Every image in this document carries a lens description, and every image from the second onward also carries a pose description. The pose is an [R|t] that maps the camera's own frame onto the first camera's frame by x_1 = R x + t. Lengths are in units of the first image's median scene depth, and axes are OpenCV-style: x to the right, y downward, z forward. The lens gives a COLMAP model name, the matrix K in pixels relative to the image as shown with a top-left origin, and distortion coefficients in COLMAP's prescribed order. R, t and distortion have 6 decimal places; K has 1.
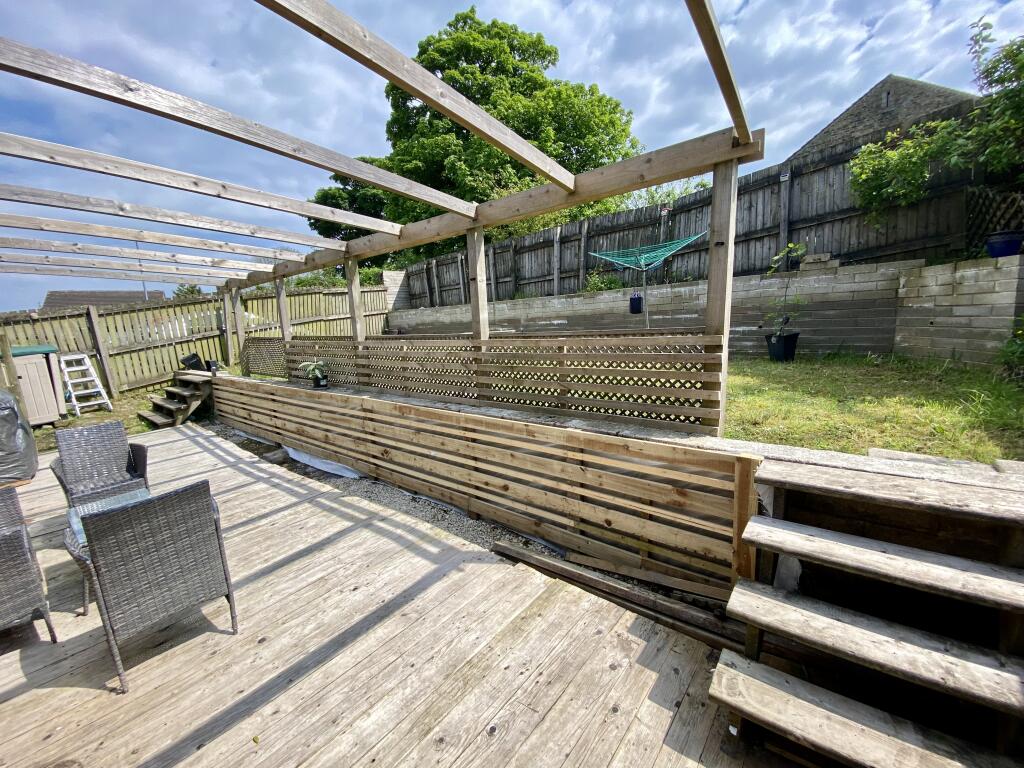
lens RADIAL K [[412.4, 0, 511.4], [0, 412.4, 391.2], [0, 0, 1]] dist [0.000589, -0.014735]
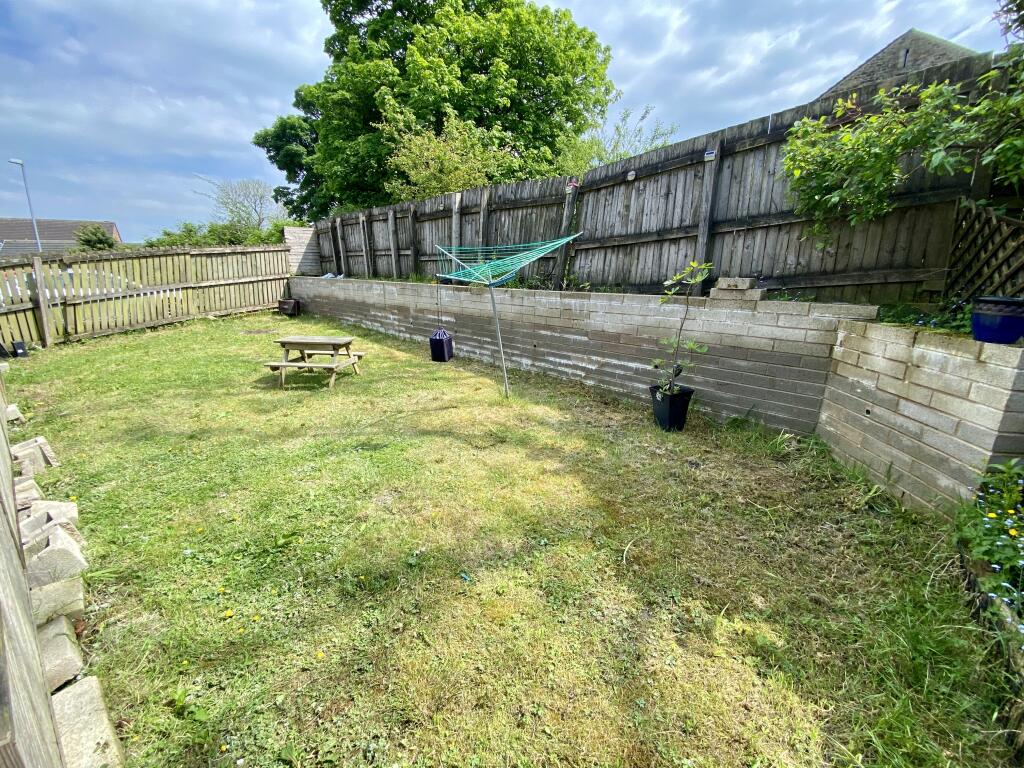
lens RADIAL K [[415.0, 0, 513.5], [0, 415.0, 386.7], [0, 0, 1]] dist [-0.002696, -0.012360]
pose [[0.997959, 0.056329, 0.030096, 0.324462], [-0.059108, 0.993104, 0.101249, -0.178669], [-0.024185, -0.102821, 0.994406, 0.261612]]
